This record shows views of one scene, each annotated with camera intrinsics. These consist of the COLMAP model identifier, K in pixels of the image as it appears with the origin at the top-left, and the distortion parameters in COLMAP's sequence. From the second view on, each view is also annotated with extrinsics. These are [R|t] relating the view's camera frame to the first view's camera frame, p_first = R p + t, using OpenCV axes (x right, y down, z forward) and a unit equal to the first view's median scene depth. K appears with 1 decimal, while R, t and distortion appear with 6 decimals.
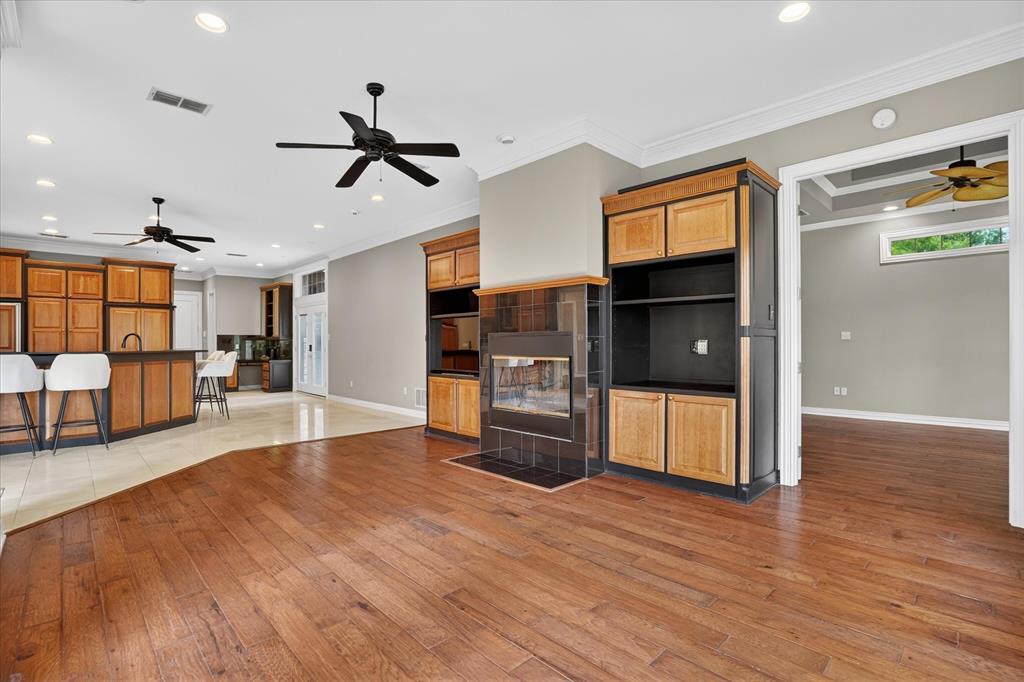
lens RADIAL K [[474.5, 0, 518.9], [0, 474.5, 339.3], [0, 0, 1]] dist [-0.037143, 0.005830]
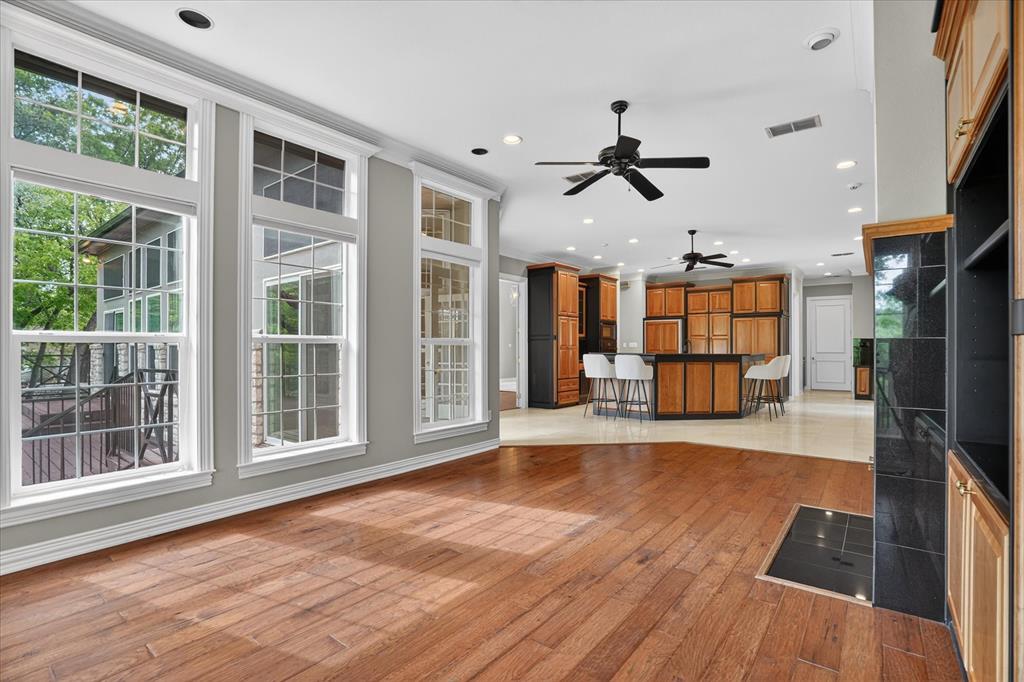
lens RADIAL K [[474.5, 0, 516.0], [0, 474.5, 346.5], [0, 0, 1]] dist [-0.037143, 0.005830]
pose [[0.153494, 0.002240, -0.988147, 0.357334], [0.005404, 0.999981, 0.003106, -0.000833], [0.988135, -0.005817, 0.153479, 0.312737]]
